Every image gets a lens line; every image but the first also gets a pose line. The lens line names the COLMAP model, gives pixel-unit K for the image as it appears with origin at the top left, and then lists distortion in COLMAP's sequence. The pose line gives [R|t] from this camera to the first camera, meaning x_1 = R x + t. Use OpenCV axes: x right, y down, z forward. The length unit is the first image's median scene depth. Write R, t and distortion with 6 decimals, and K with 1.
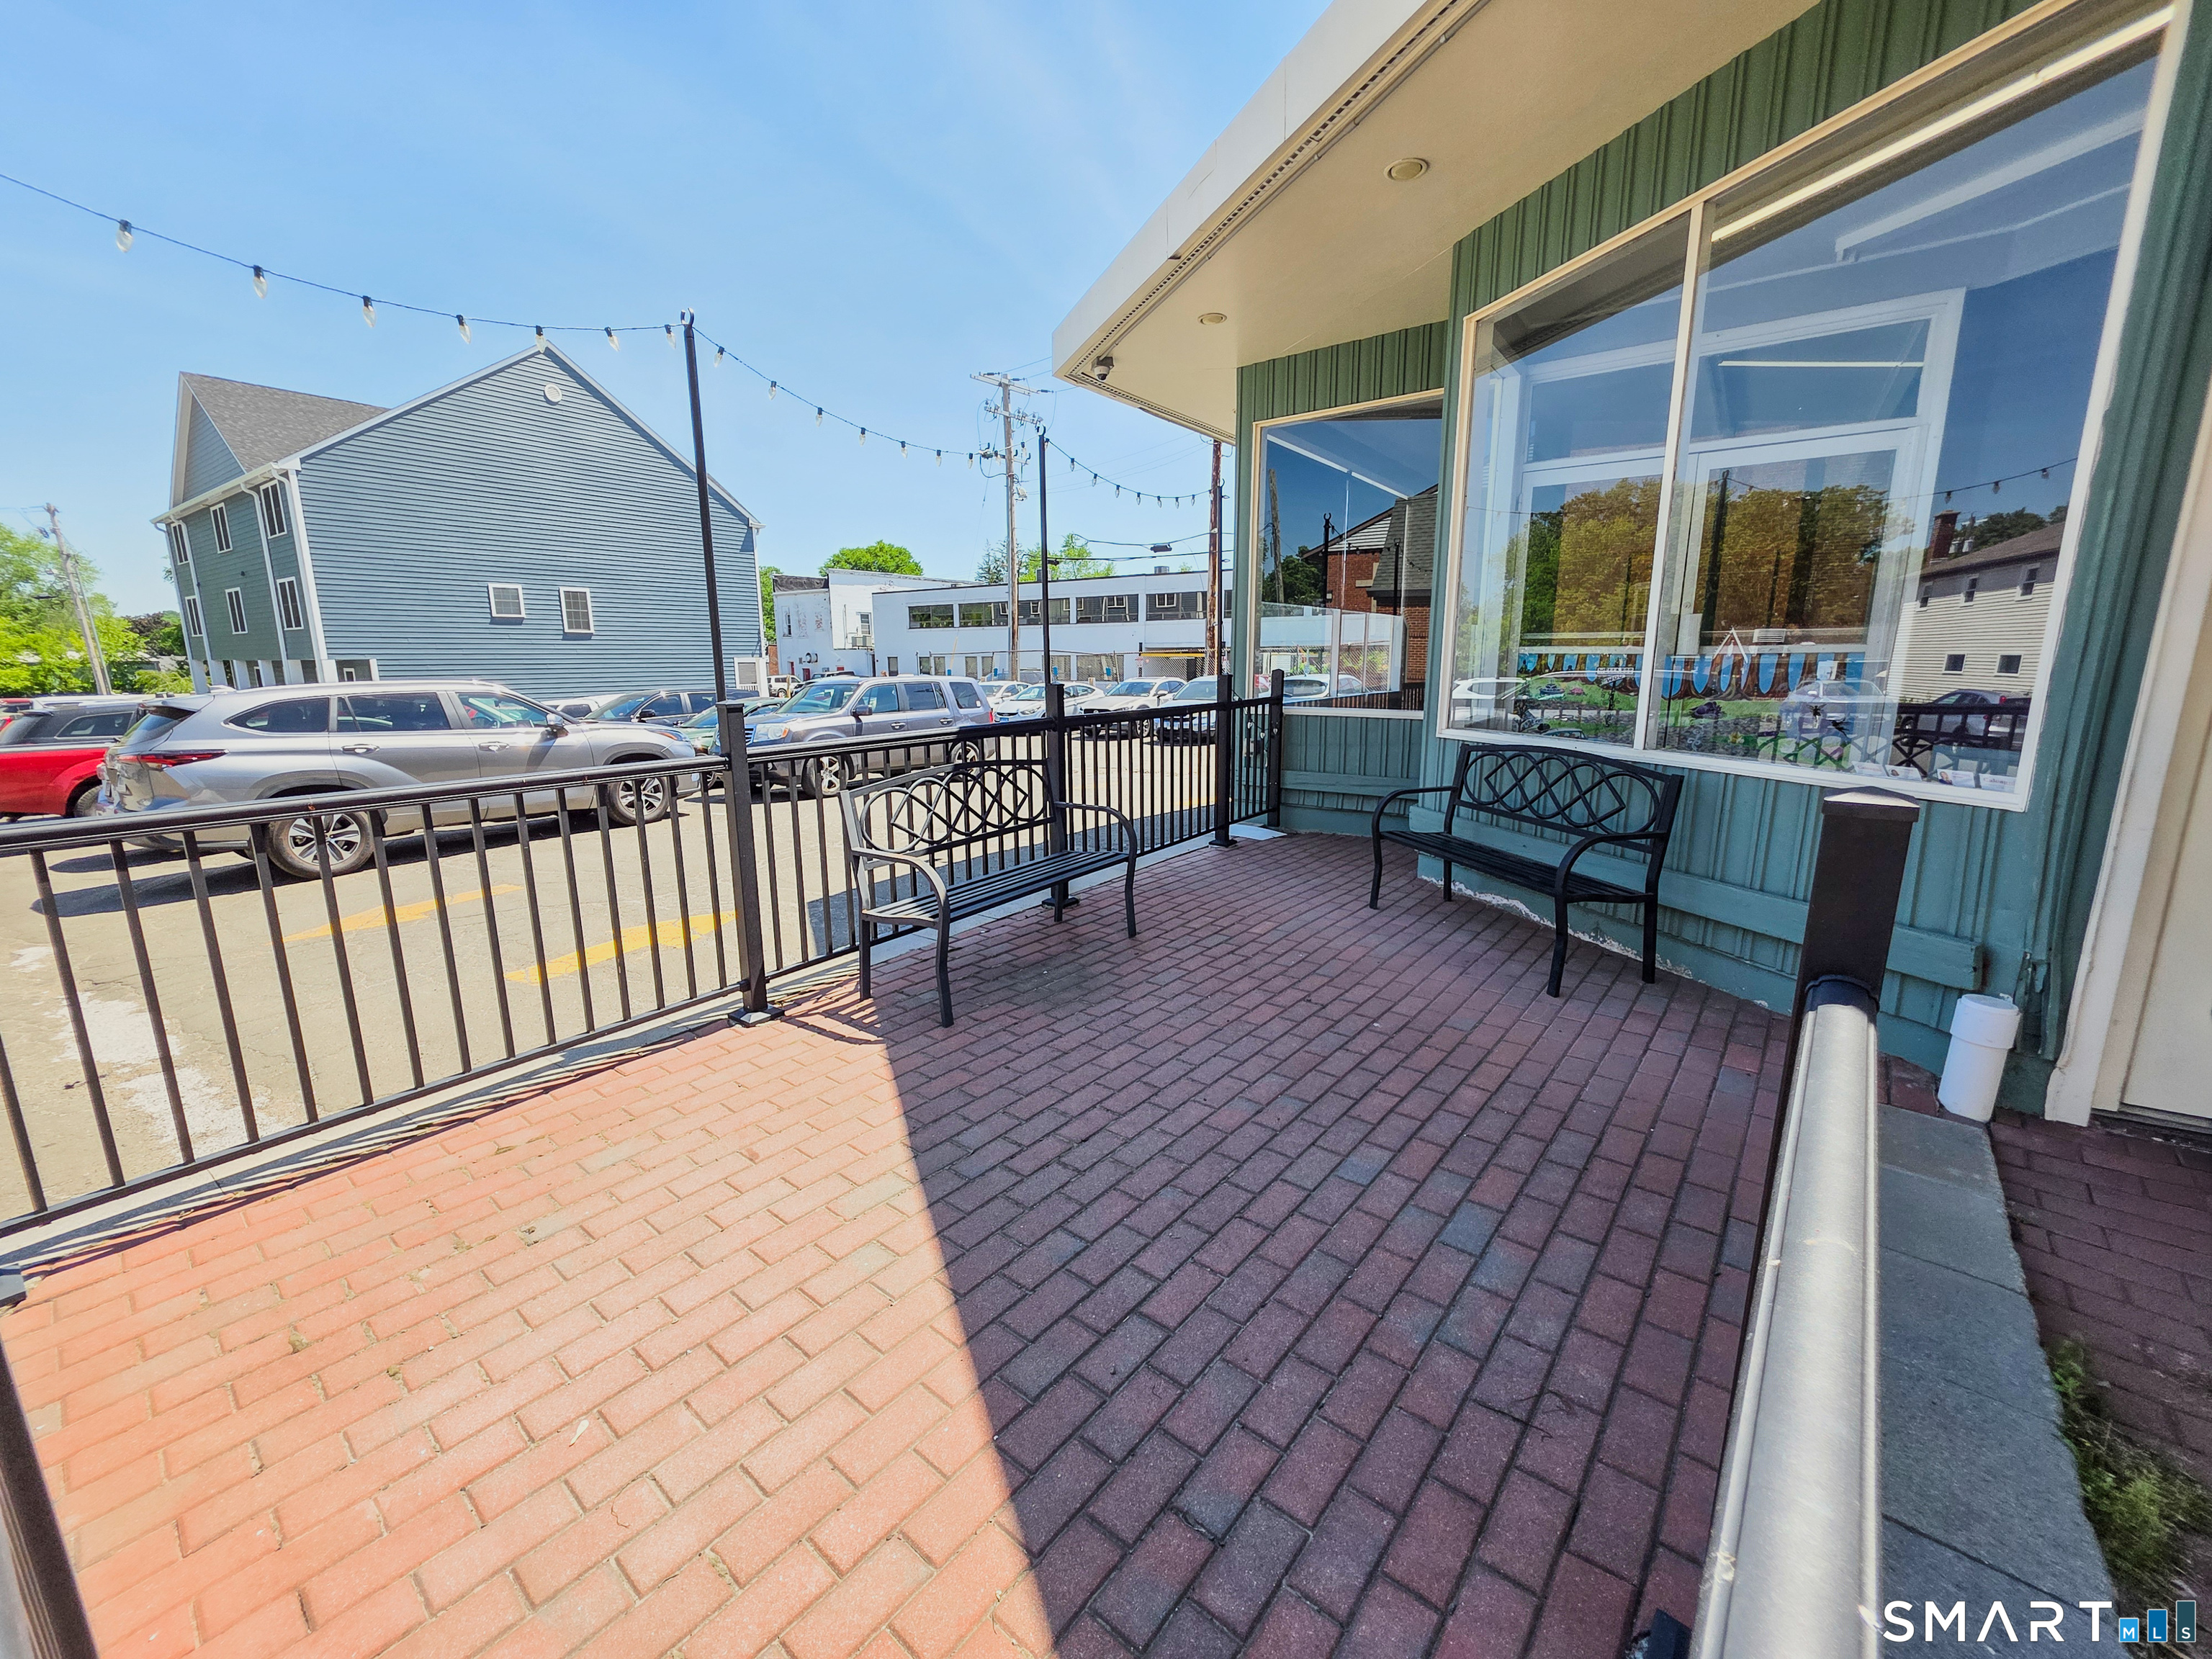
lens RADIAL K [[900.3, 0, 1111.1], [0, 900.3, 828.7], [0, 0, 1]] dist [0.007354, -0.000186]
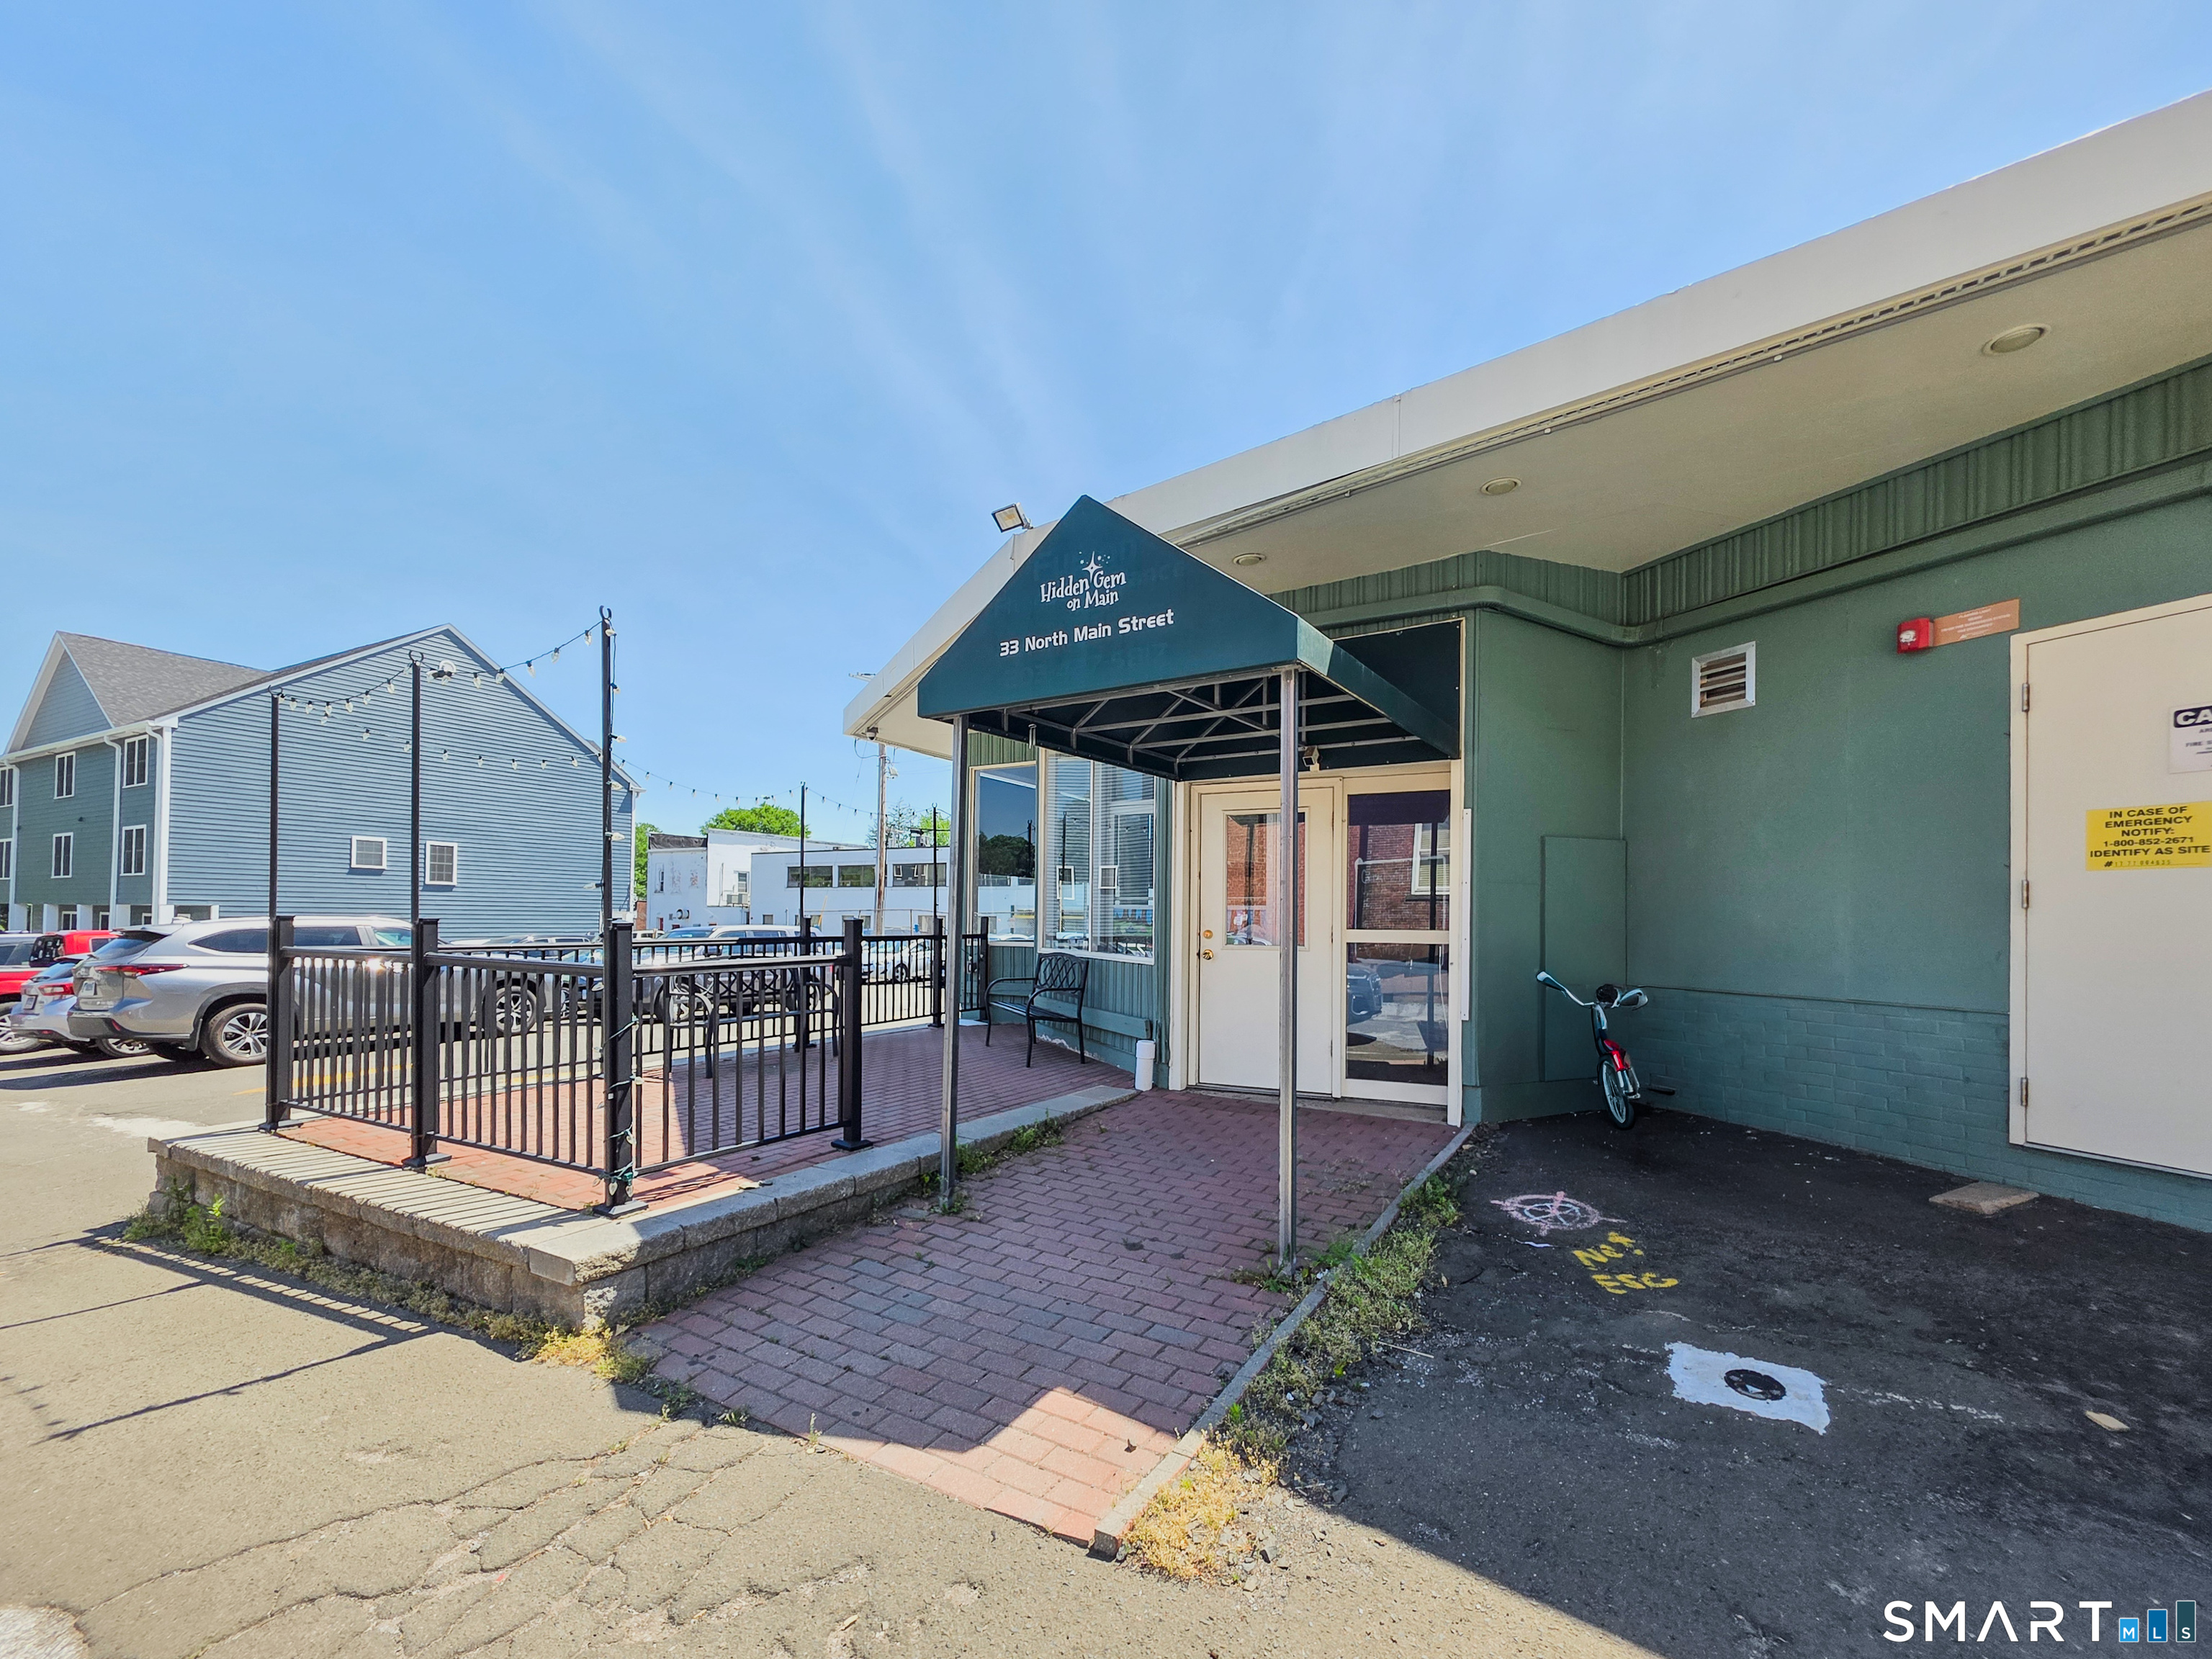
lens RADIAL K [[900.3, 0, 1132.0], [0, 900.3, 902.0], [0, 0, 1]] dist [0.007354, -0.000186]
pose [[0.989421, 0.020221, 0.143656, 0.050094], [0.010072, 0.978274, -0.207070, 0.028788], [-0.144722, 0.206326, 0.967722, -0.128011]]
